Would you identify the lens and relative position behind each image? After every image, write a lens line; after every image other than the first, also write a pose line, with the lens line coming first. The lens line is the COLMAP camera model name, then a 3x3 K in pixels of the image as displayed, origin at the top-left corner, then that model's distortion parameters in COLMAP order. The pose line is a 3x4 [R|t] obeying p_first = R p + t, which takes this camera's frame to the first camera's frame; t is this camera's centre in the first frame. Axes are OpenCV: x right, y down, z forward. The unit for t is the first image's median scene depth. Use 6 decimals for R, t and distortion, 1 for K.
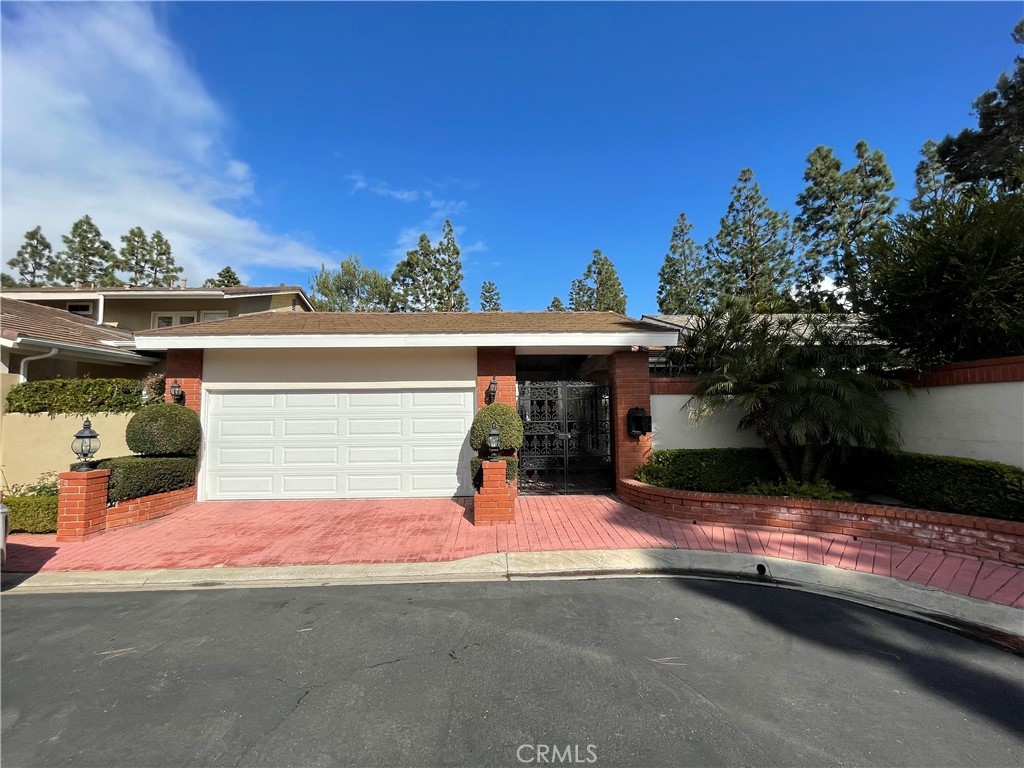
lens RADIAL K [[416.3, 0, 511.3], [0, 416.3, 386.6], [0, 0, 1]] dist [-0.005728, 0.000733]
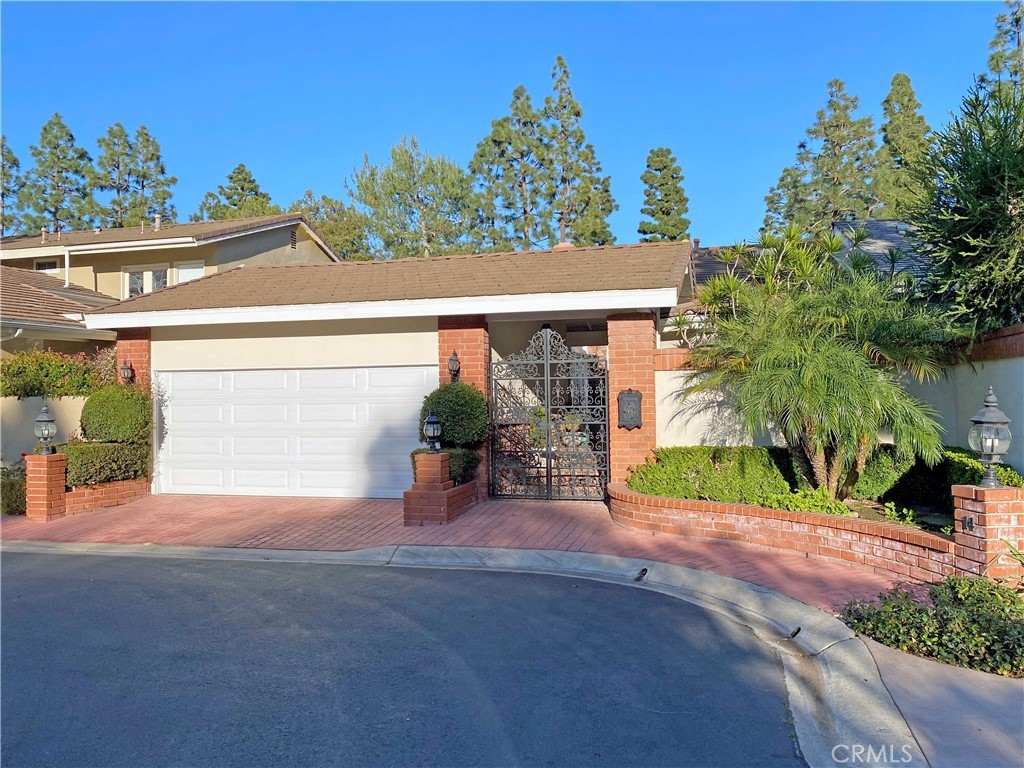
lens RADIAL K [[784.0, 0, 509.2], [0, 784.0, 382.9], [0, 0, 1]] dist [0.028670, -0.022584]
pose [[0.956226, -0.006668, -0.292555, 0.115204], [0.021853, 0.998576, 0.048667, -0.007991], [0.291813, -0.052930, 0.955010, -0.094506]]
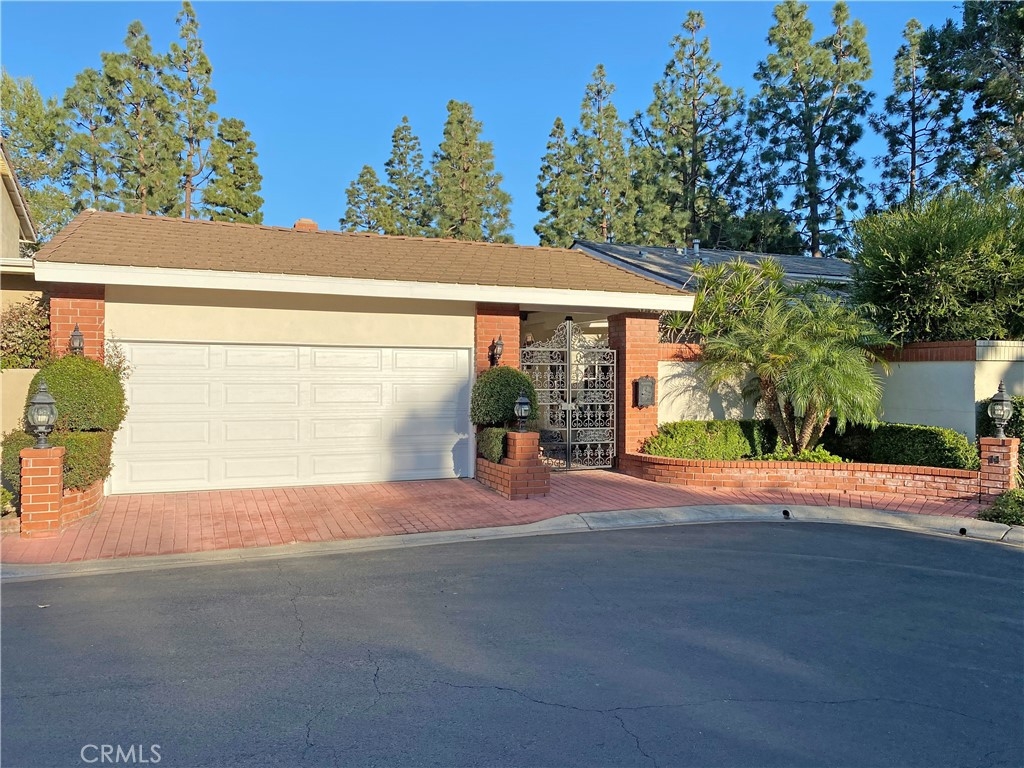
lens RADIAL K [[784.0, 0, 507.3], [0, 784.0, 385.3], [0, 0, 1]] dist [0.028670, -0.022584]
pose [[0.939817, 0.011575, 0.341483, -0.132021], [-0.037320, 0.996924, 0.068919, -0.008268], [-0.339635, -0.077515, 0.937358, -0.117768]]
